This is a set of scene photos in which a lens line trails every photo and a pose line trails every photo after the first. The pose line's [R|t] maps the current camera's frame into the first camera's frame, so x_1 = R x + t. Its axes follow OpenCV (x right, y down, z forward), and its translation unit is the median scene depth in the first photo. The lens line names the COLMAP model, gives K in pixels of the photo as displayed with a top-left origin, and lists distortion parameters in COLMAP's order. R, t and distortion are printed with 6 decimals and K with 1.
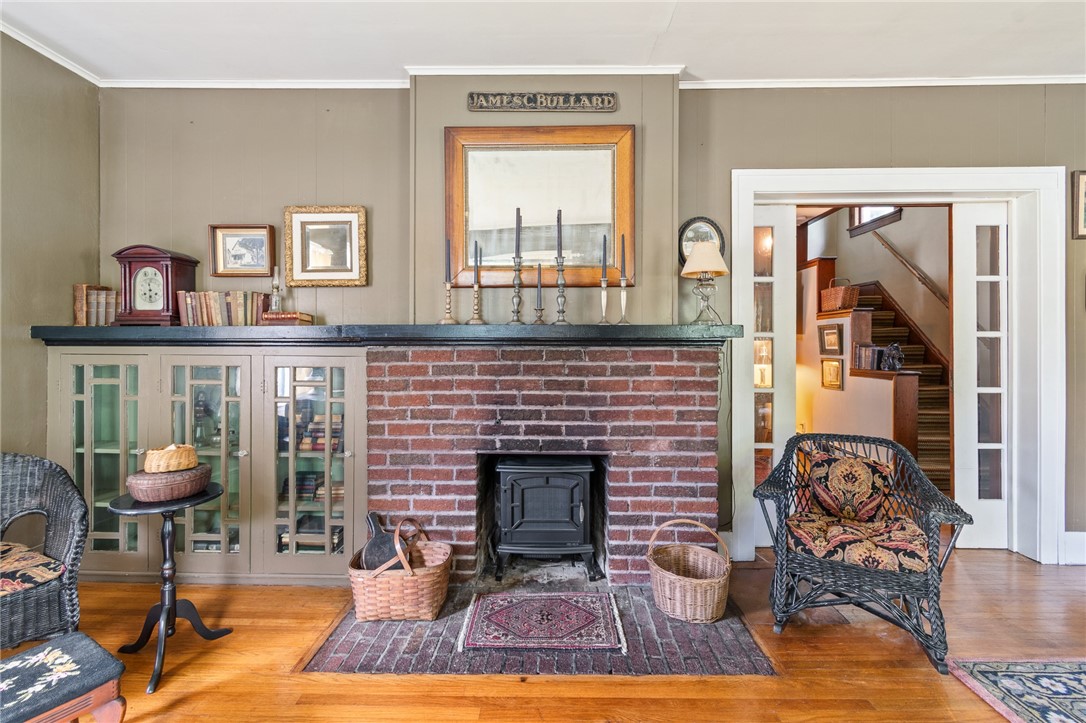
lens RADIAL K [[485.7, 0, 546.7], [0, 485.7, 345.7], [0, 0, 1]] dist [-0.003269, -0.000049]
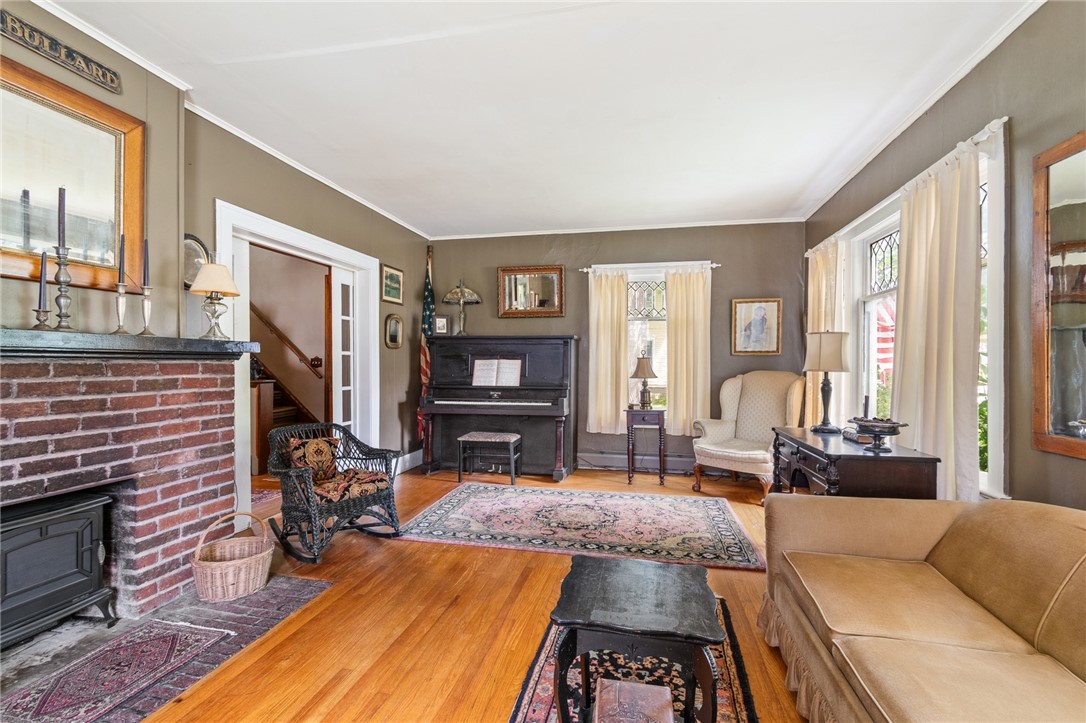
lens RADIAL K [[485.7, 0, 542.3], [0, 485.7, 362.7], [0, 0, 1]] dist [-0.003269, -0.000049]
pose [[0.196684, -0.000300, 0.980467, -0.617804], [-0.004385, 0.999990, 0.001186, 0.003327], [-0.980457, -0.004533, 0.196681, 0.068058]]
